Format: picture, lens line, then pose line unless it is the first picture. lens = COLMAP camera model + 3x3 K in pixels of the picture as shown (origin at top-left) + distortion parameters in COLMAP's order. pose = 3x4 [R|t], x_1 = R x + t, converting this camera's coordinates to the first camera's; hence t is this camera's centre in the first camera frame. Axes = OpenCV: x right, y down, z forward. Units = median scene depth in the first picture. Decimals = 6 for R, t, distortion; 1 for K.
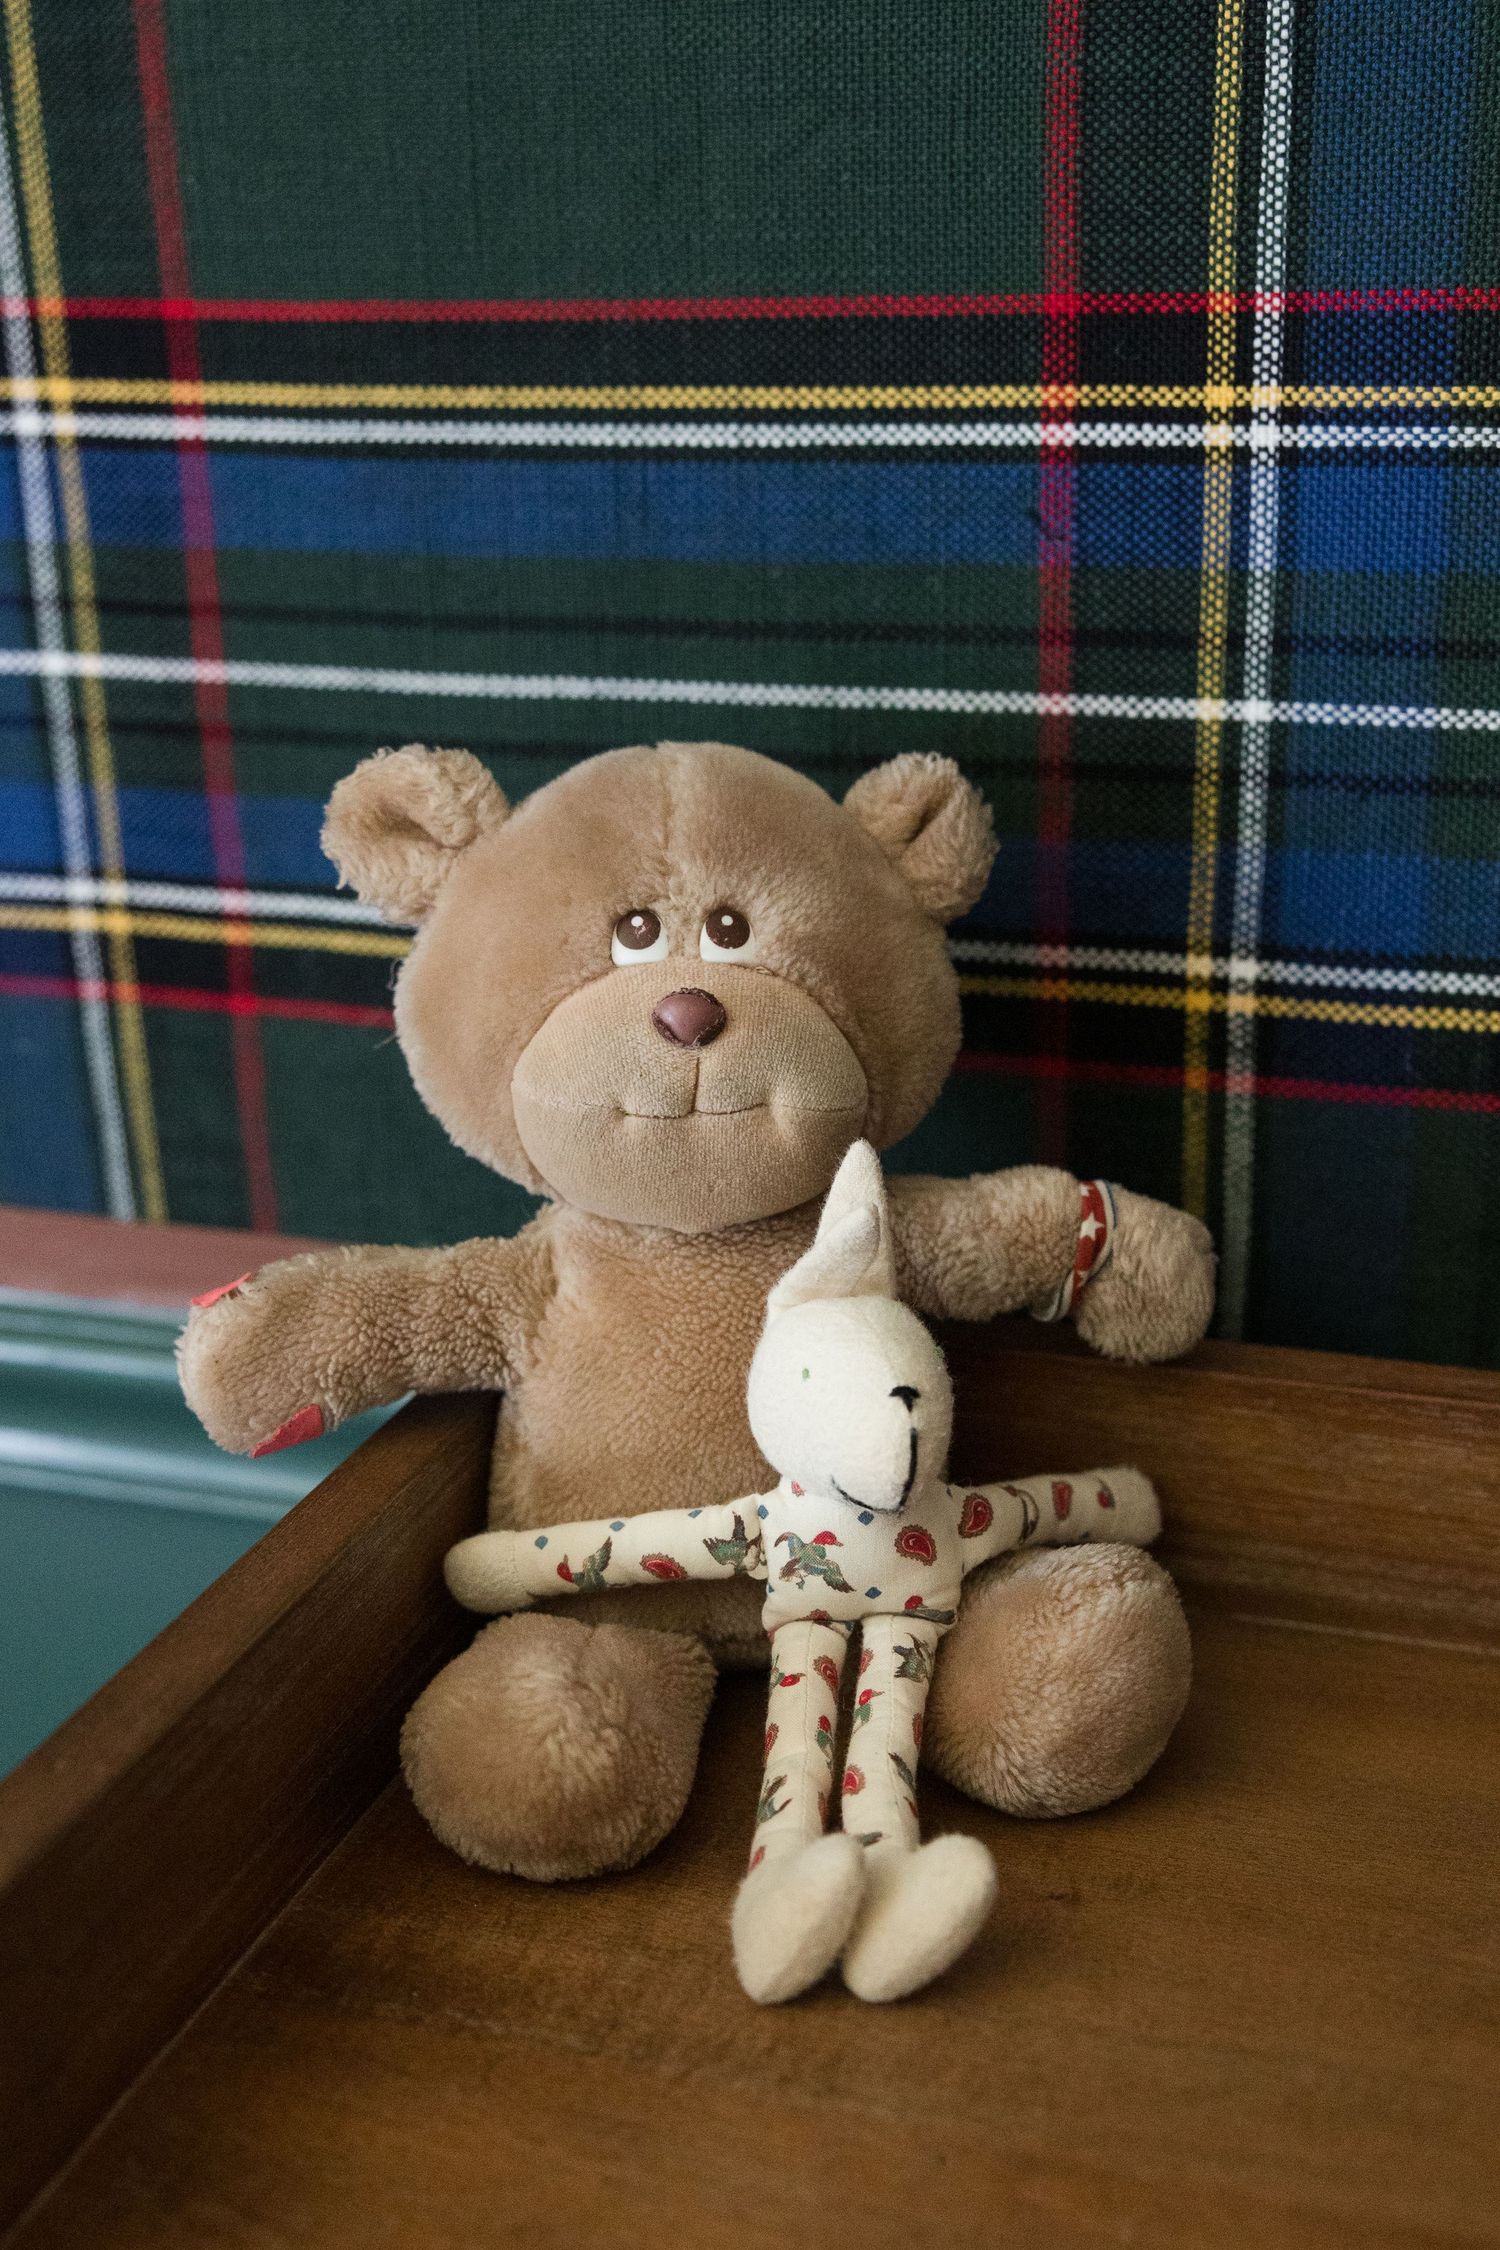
lens RADIAL K [[2633.7, 0, 750.0], [0, 2633.7, 1125.0], [0, 0, 1]] dist [0.000900, -0.018589]
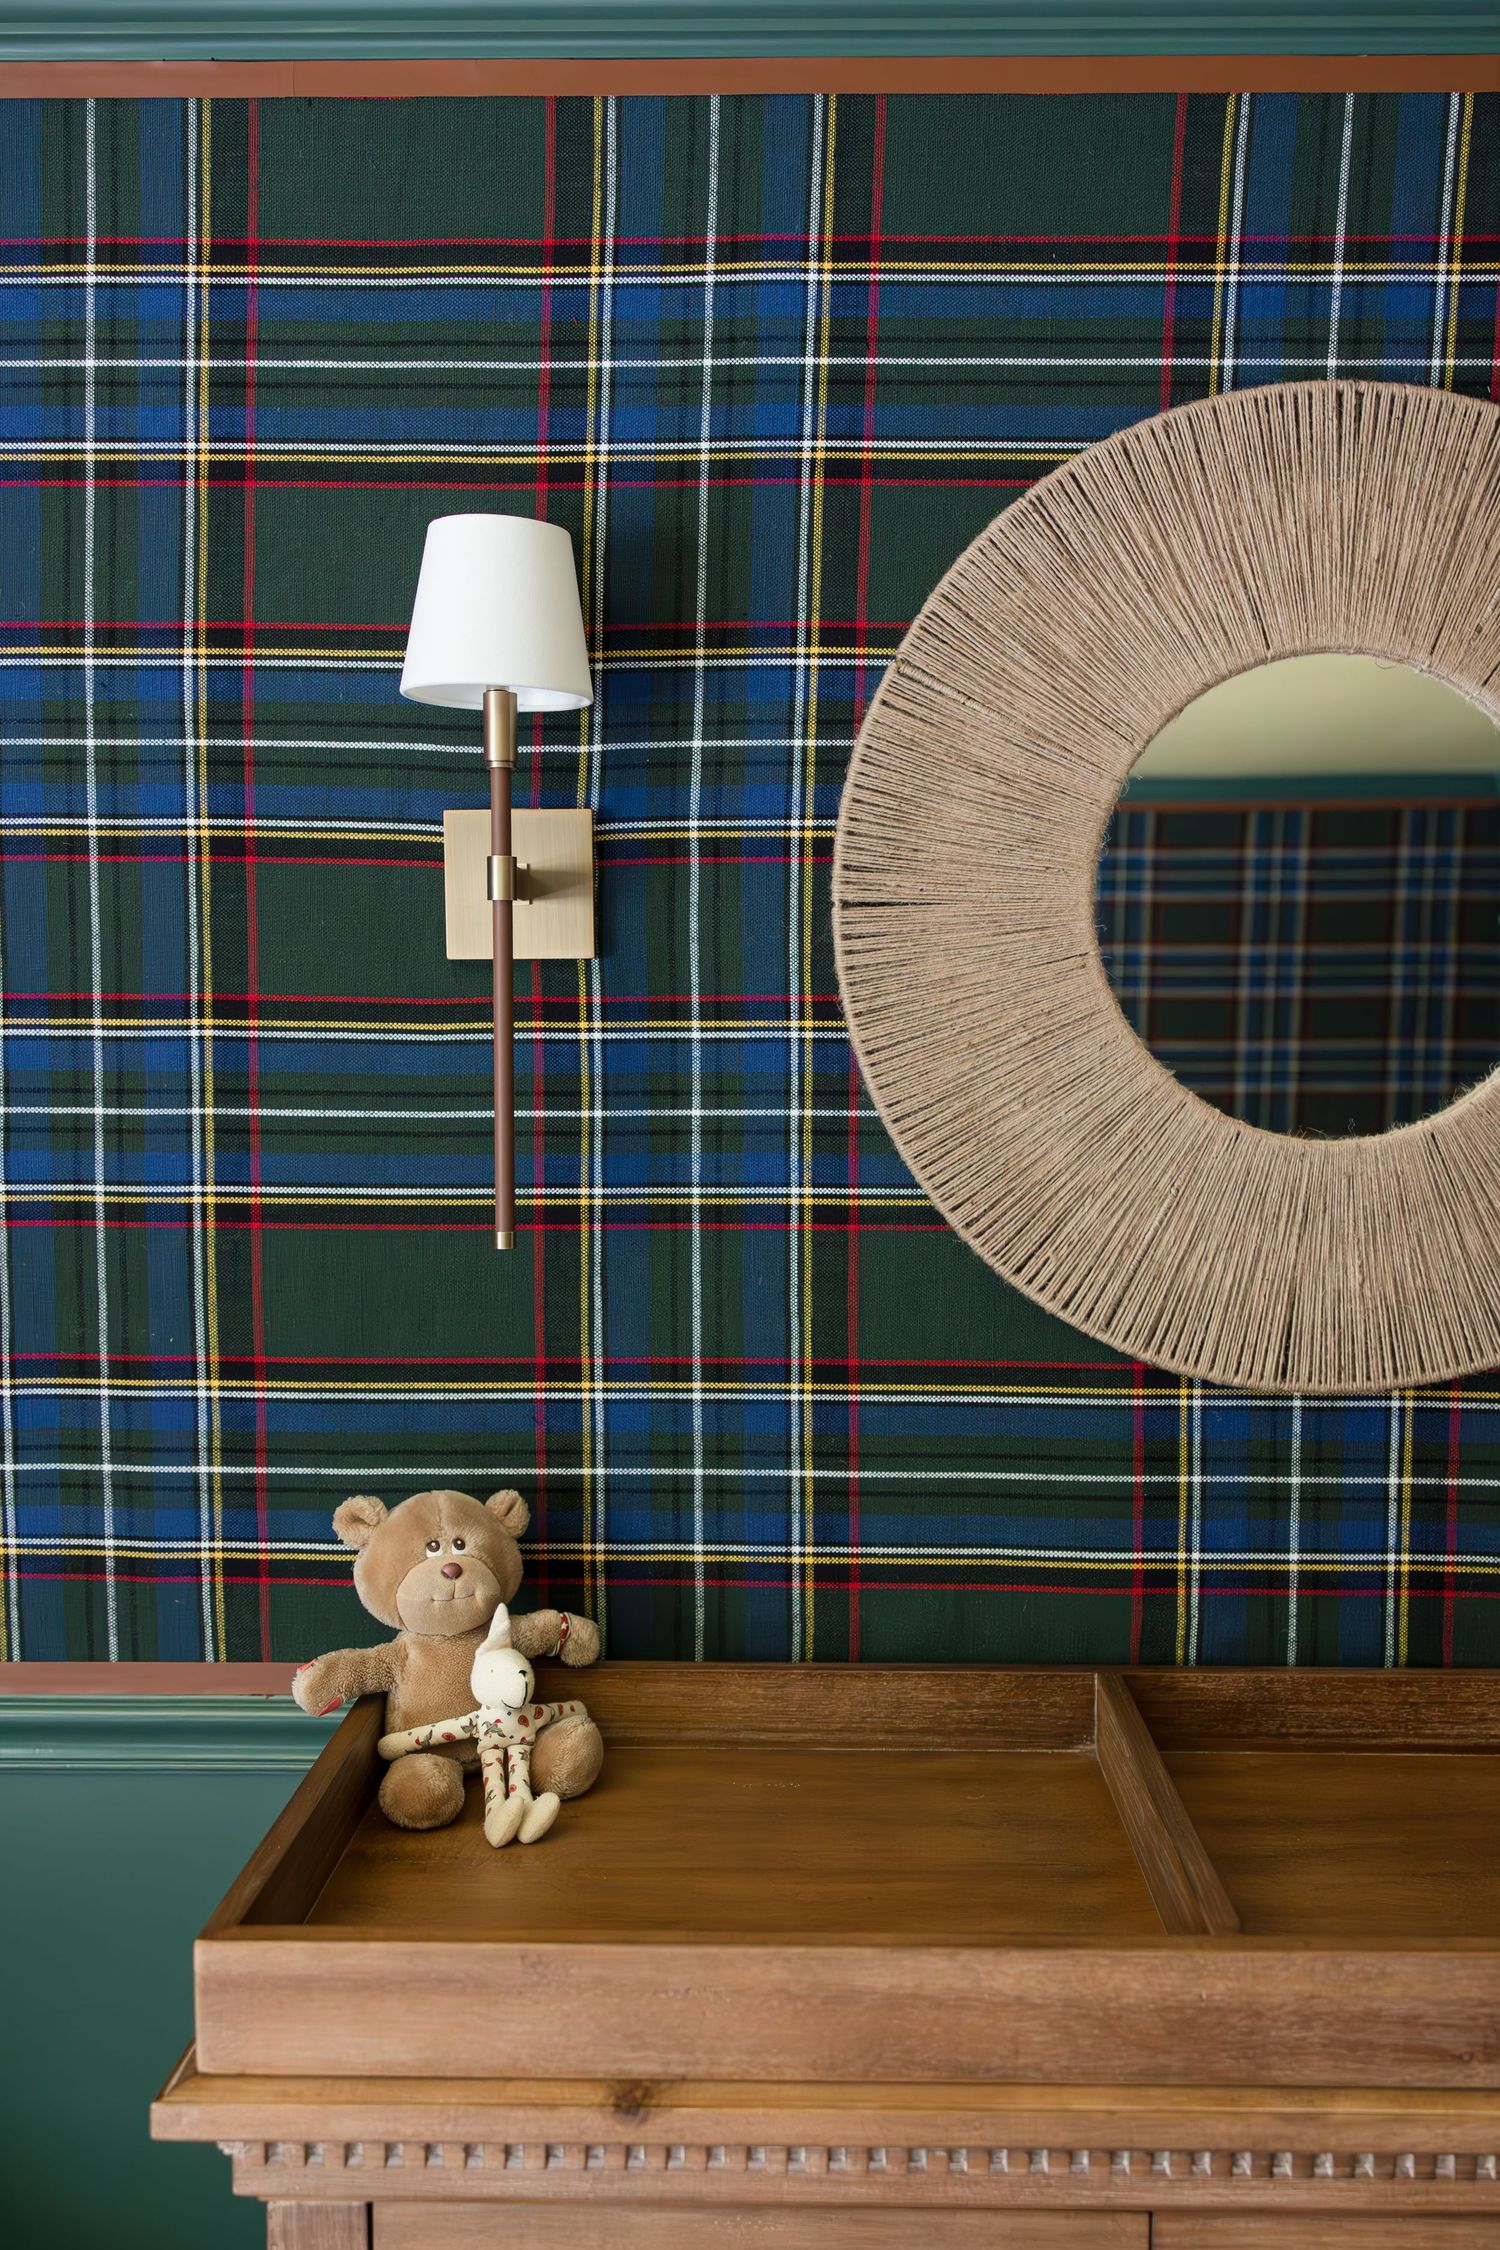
lens RADIAL K [[2633.7, 0, 750.0], [0, 2633.7, 1125.0], [0, 0, 1]] dist [0.000900, -0.018589]
pose [[0.953539, -0.015766, 0.300857, -0.655778], [0.080688, 0.975512, -0.204613, 0.122977], [-0.290264, 0.219382, 0.931460, -2.385302]]
